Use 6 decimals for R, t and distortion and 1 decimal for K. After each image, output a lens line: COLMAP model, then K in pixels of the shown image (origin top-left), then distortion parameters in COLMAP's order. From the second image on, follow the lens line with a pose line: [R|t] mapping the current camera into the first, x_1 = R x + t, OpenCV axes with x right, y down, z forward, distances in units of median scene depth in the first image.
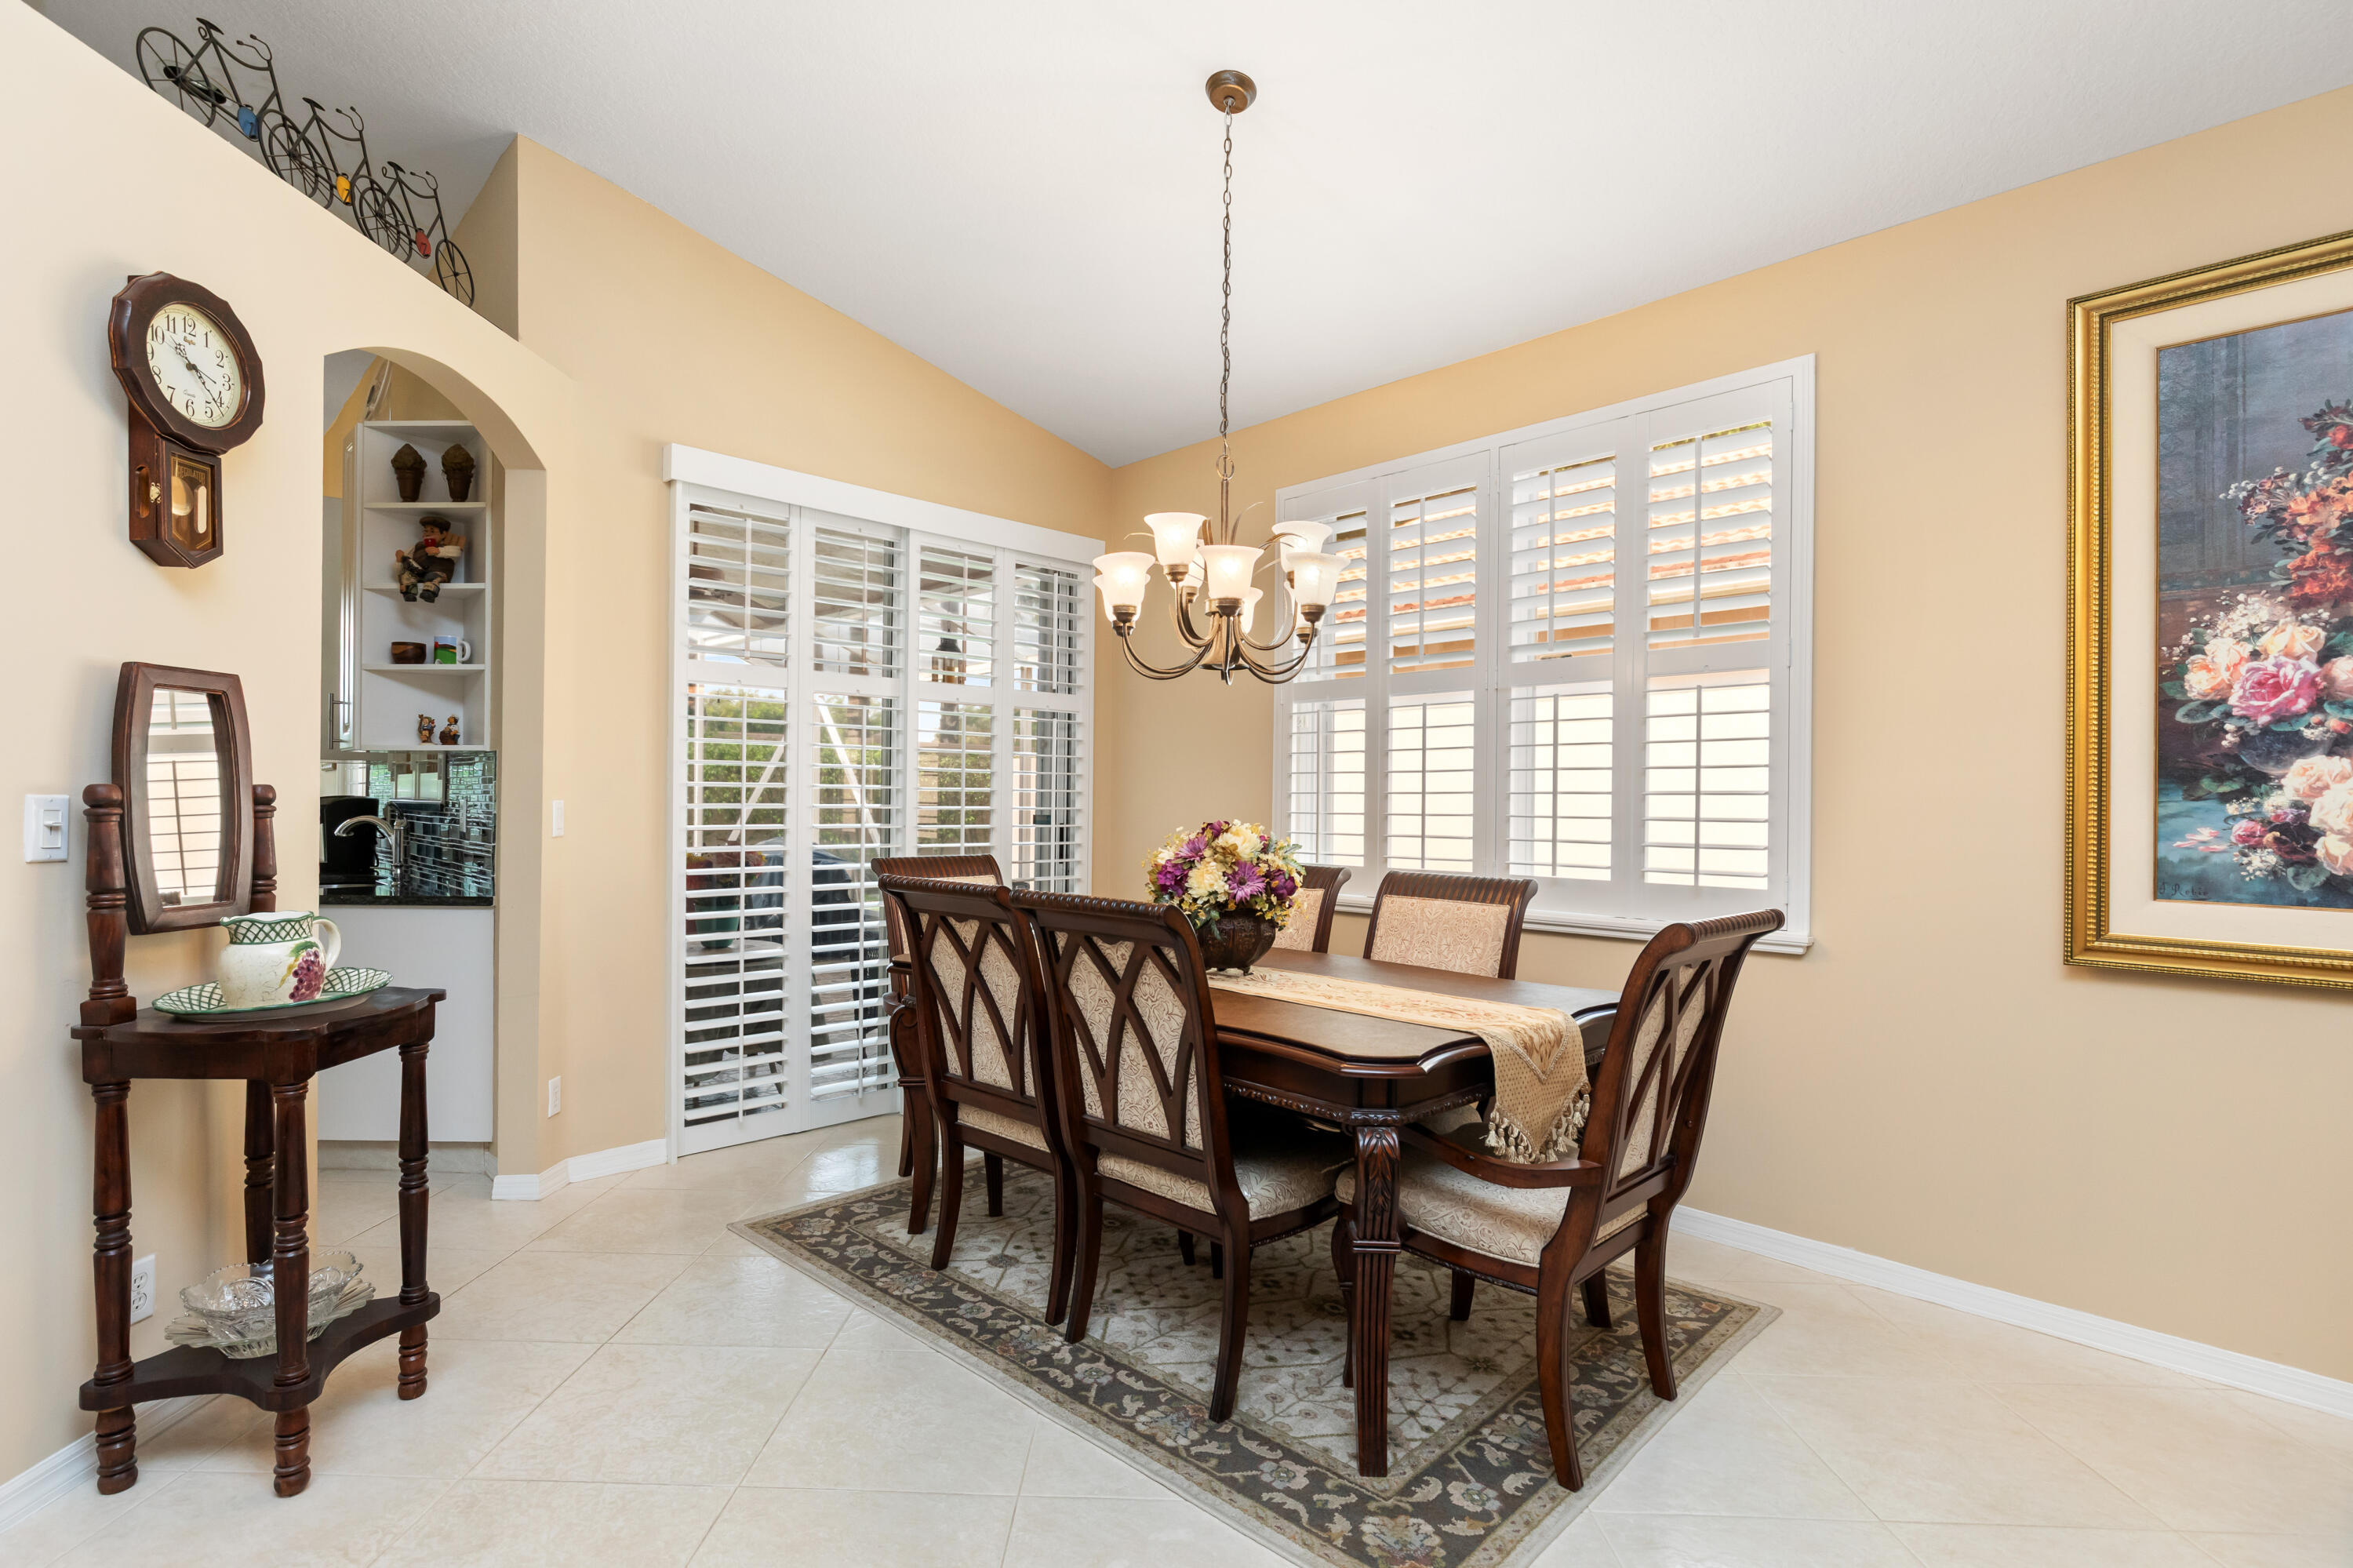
lens RADIAL K [[1125.1, 0, 1214.4], [0, 1125.1, 800.3], [0, 0, 1]] dist [-0.003372, -0.001169]
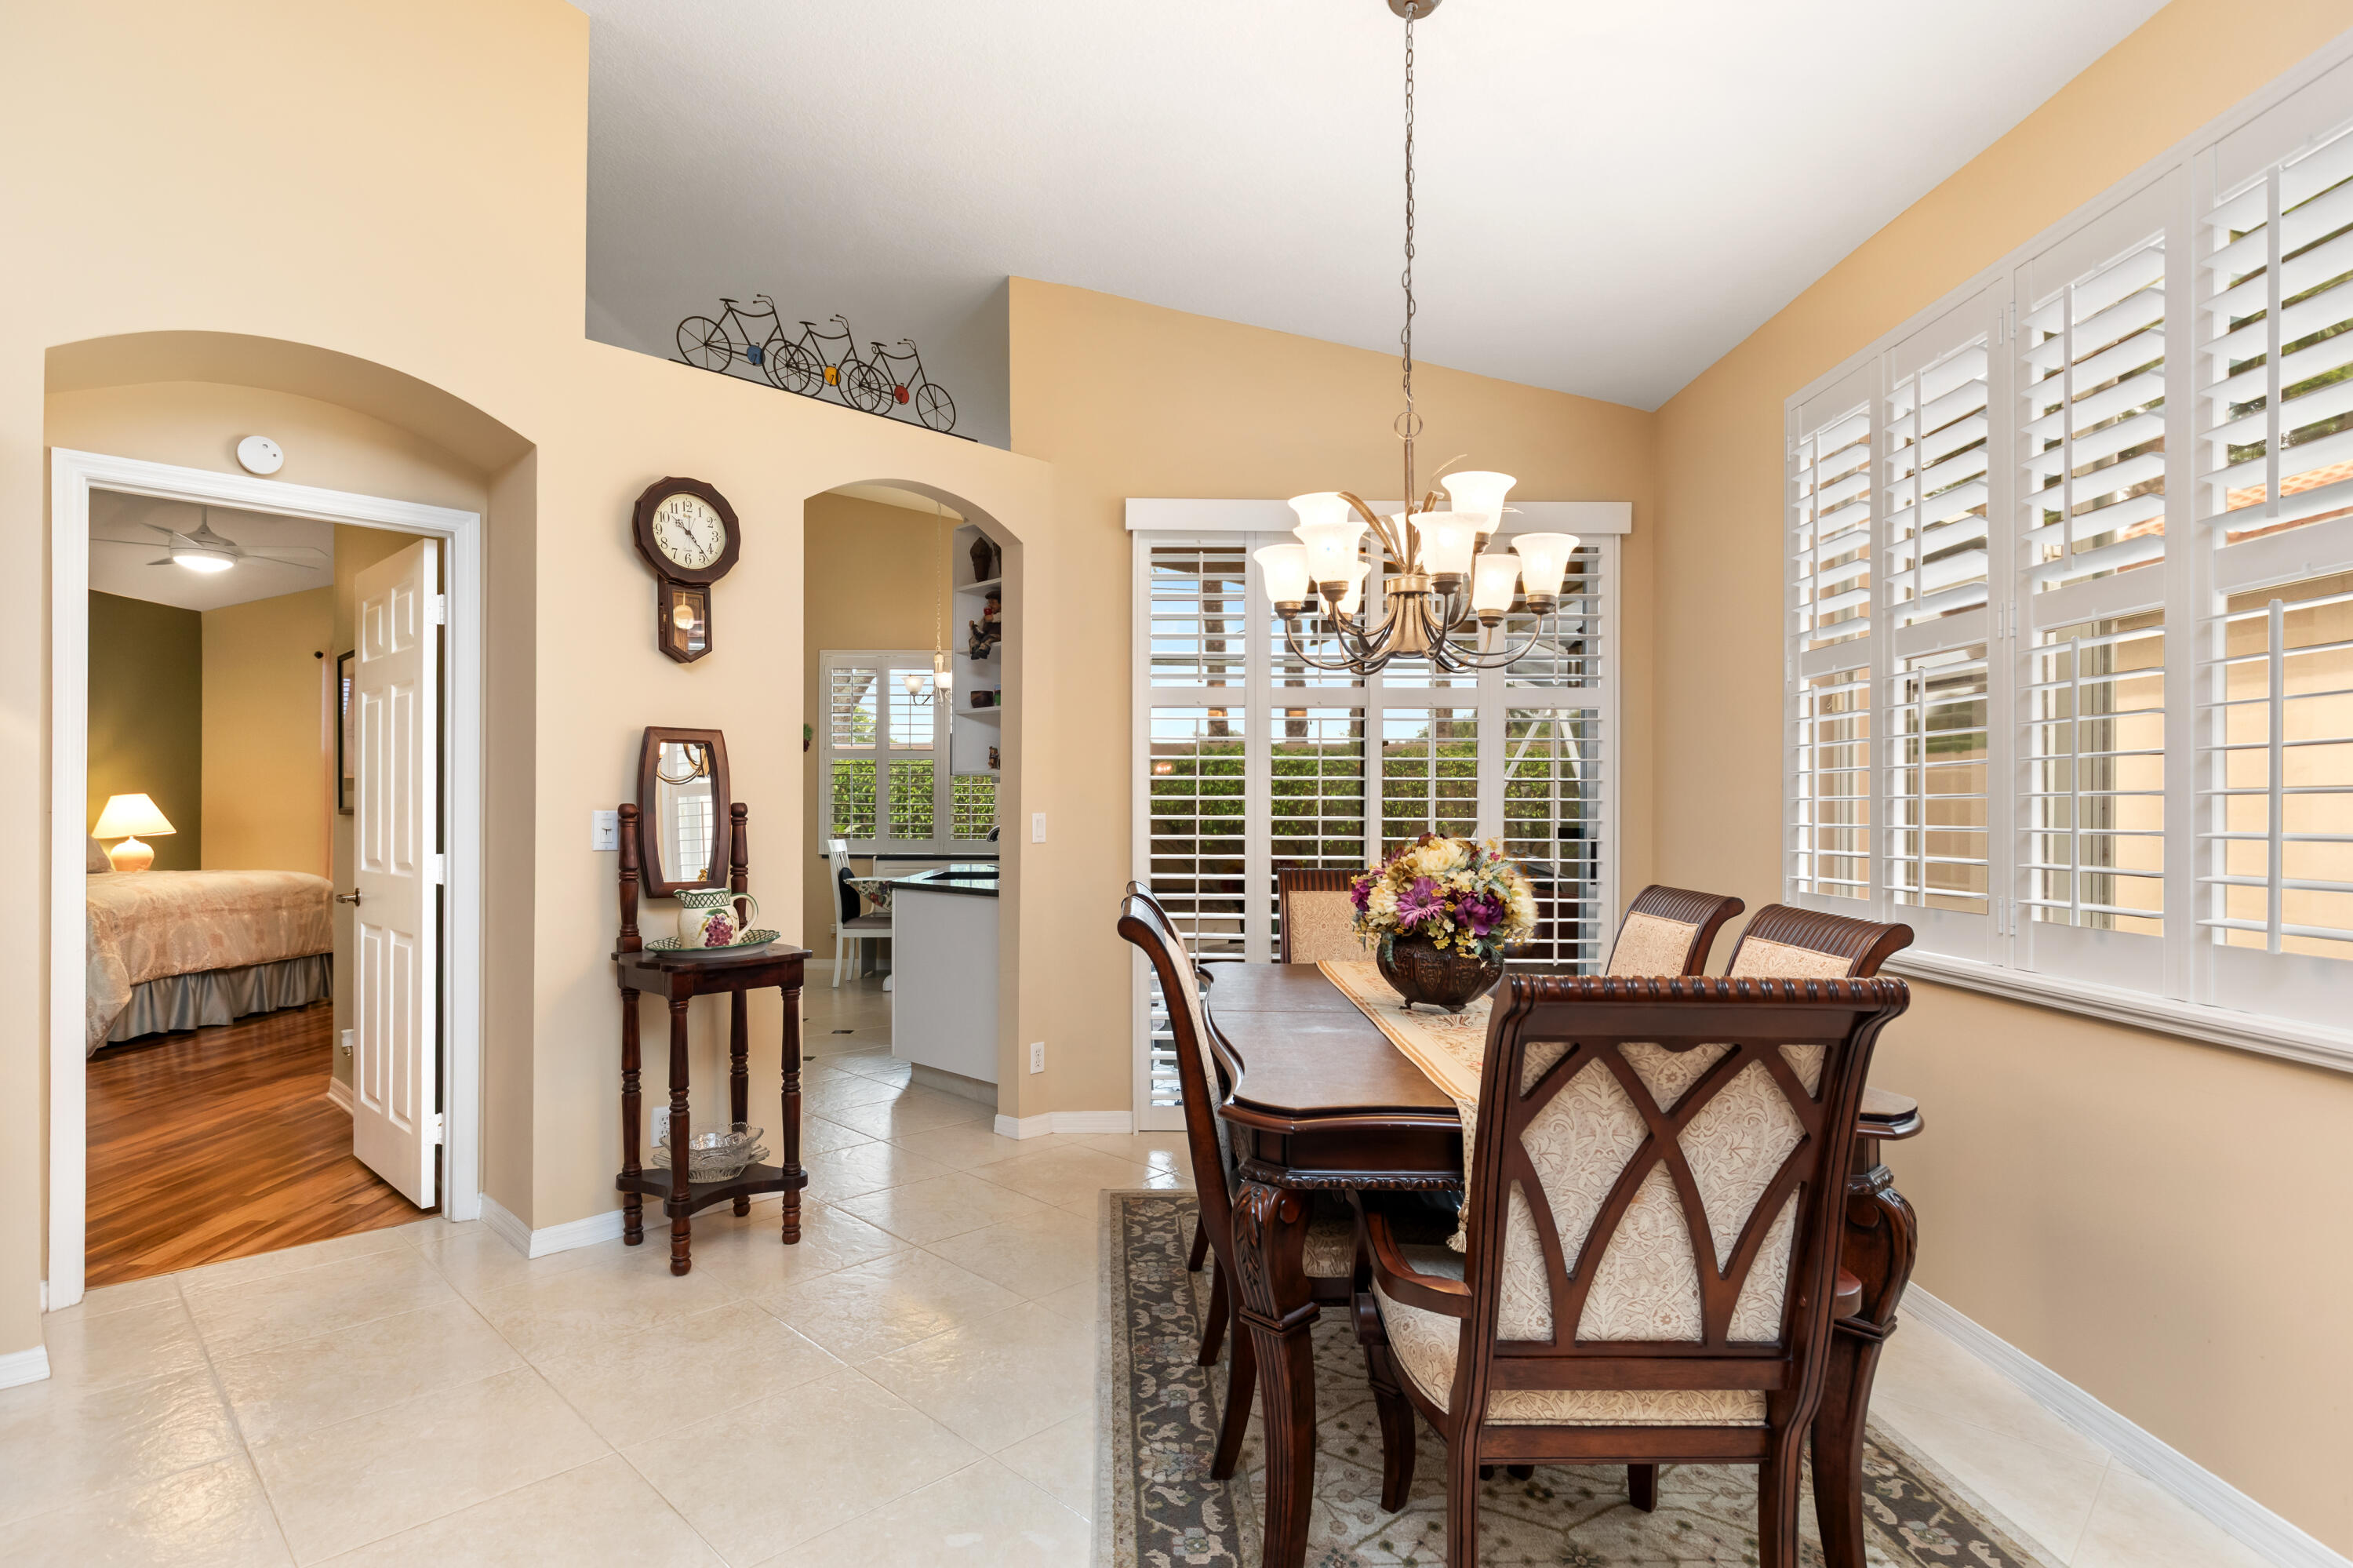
lens RADIAL K [[1210.1, 0, 1141.8], [0, 1210.1, 800.9], [0, 0, 1]] dist [-0.004009, -0.000311]
pose [[0.711772, -0.012167, -0.702305, 0.596709], [0.004355, 0.999907, -0.012909, 0.006173], [0.702397, 0.006130, 0.711759, 0.218755]]
